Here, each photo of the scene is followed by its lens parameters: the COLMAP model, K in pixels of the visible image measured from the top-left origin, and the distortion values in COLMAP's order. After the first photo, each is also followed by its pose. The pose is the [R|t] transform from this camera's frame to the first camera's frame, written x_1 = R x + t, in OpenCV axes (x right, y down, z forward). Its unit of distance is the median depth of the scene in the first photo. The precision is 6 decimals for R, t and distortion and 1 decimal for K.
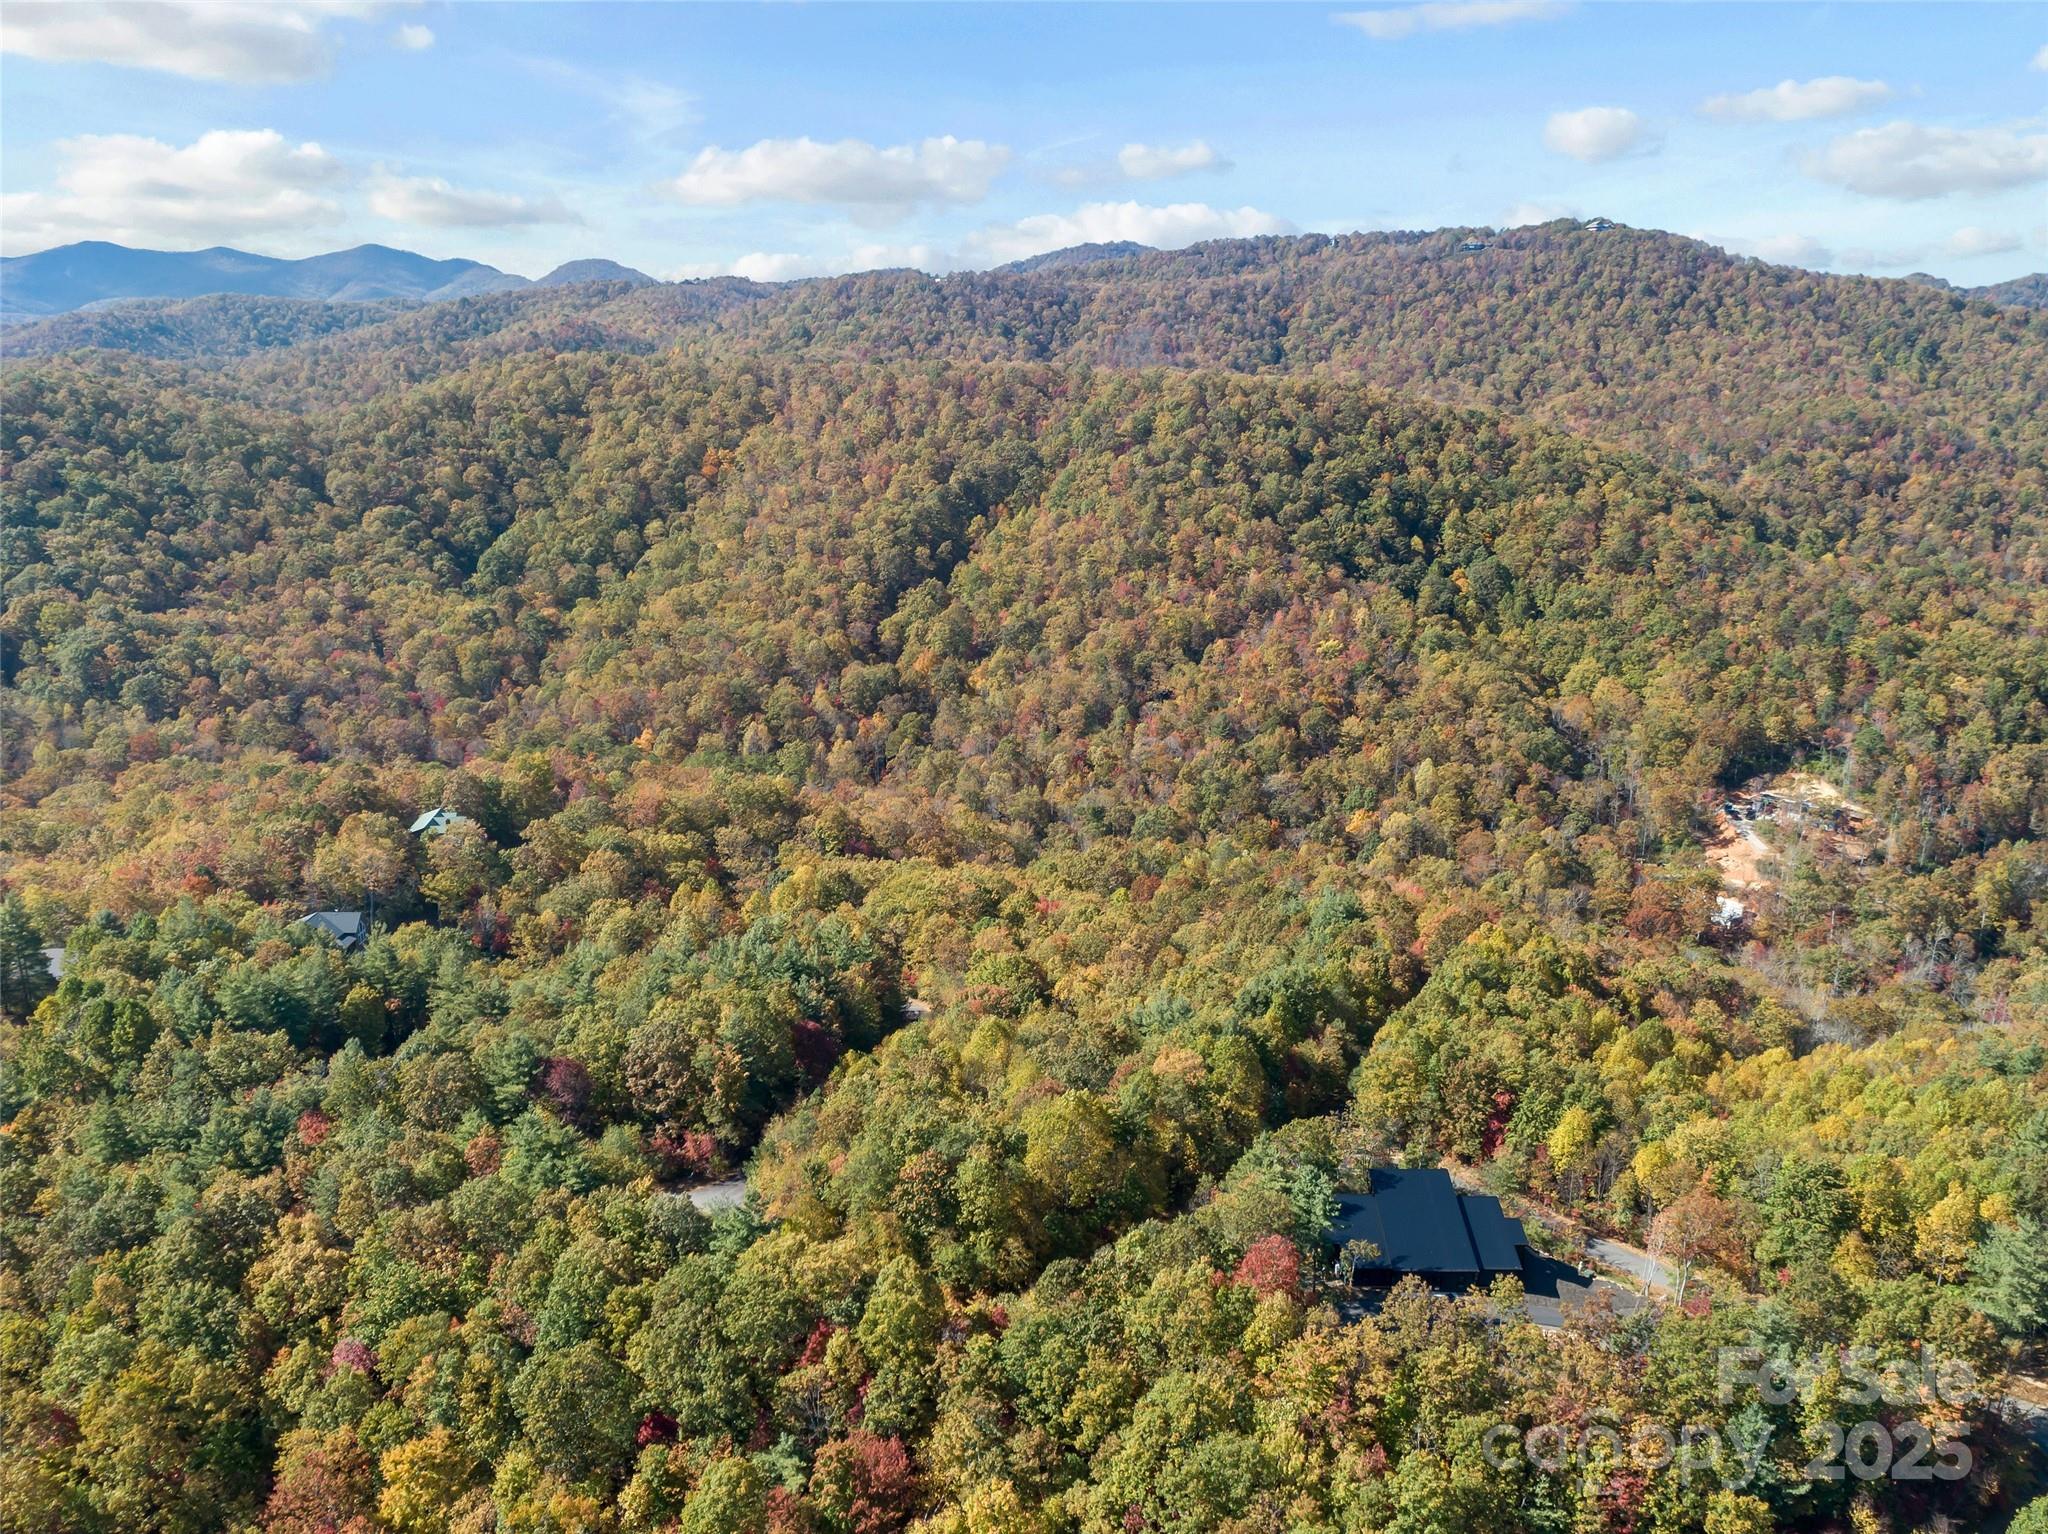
lens RADIAL K [[1553.3, 0, 1027.5], [0, 1553.3, 772.8], [0, 0, 1]] dist [-0.022917, 0.014156]
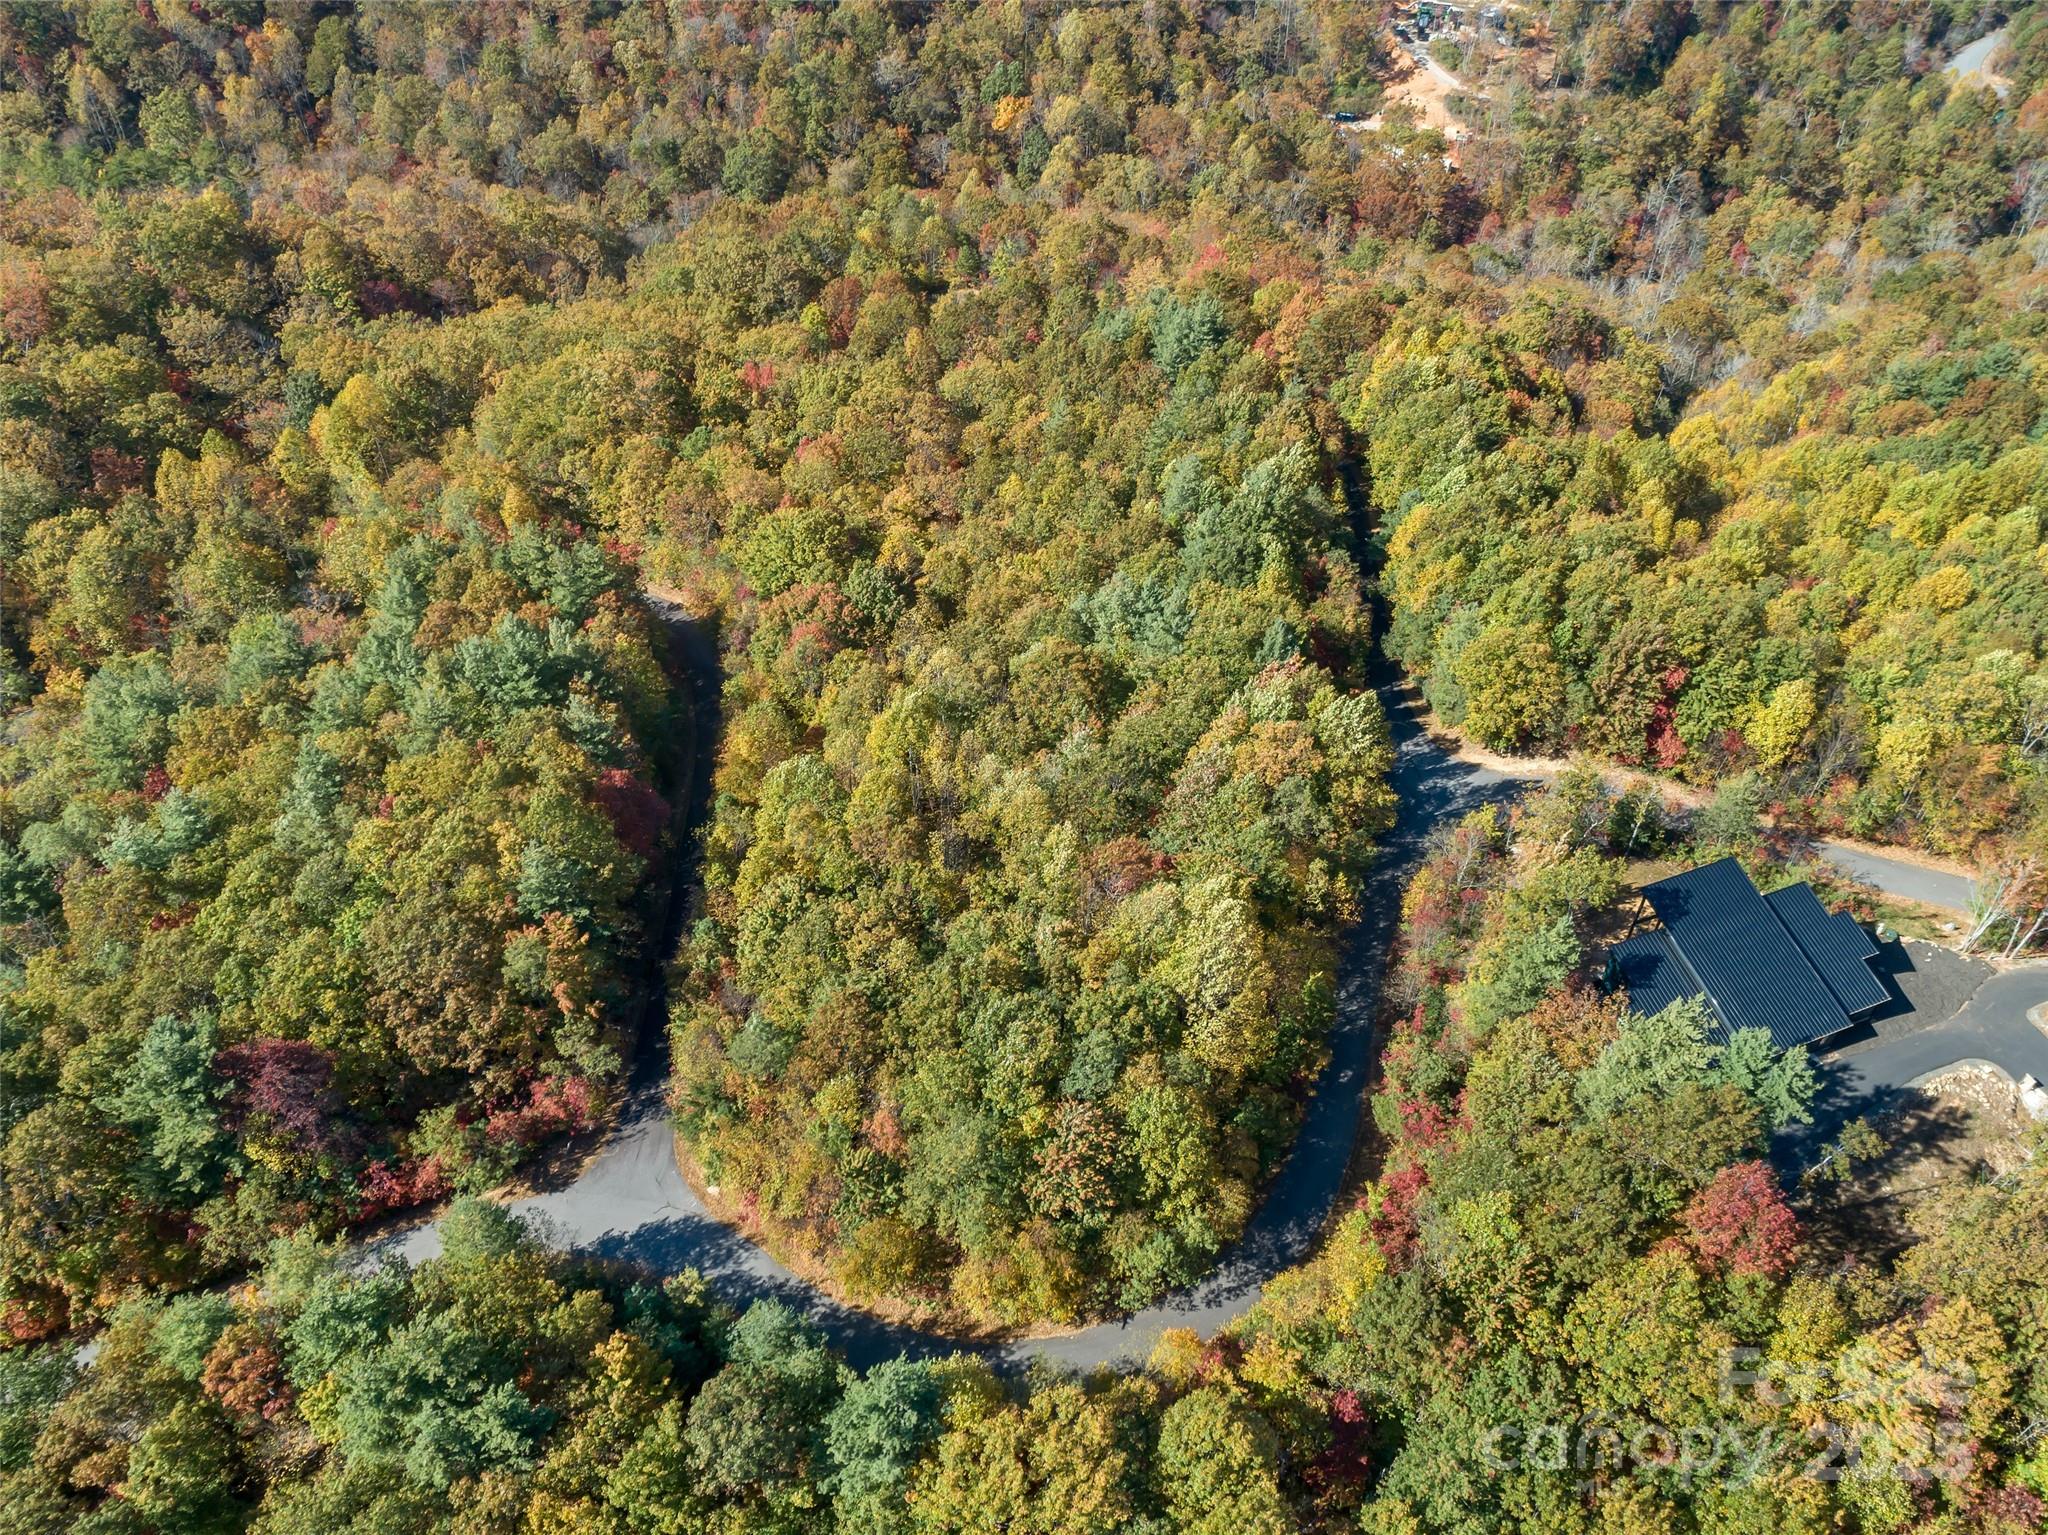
lens RADIAL K [[1553.3, 0, 1016.8], [0, 1553.3, 765.1], [0, 0, 1]] dist [-0.022917, 0.014156]
pose [[0.922977, -0.261787, 0.282102, -0.083397], [0.098883, 0.869711, 0.483555, -0.058302], [-0.371936, -0.418414, 0.828609, 0.227557]]
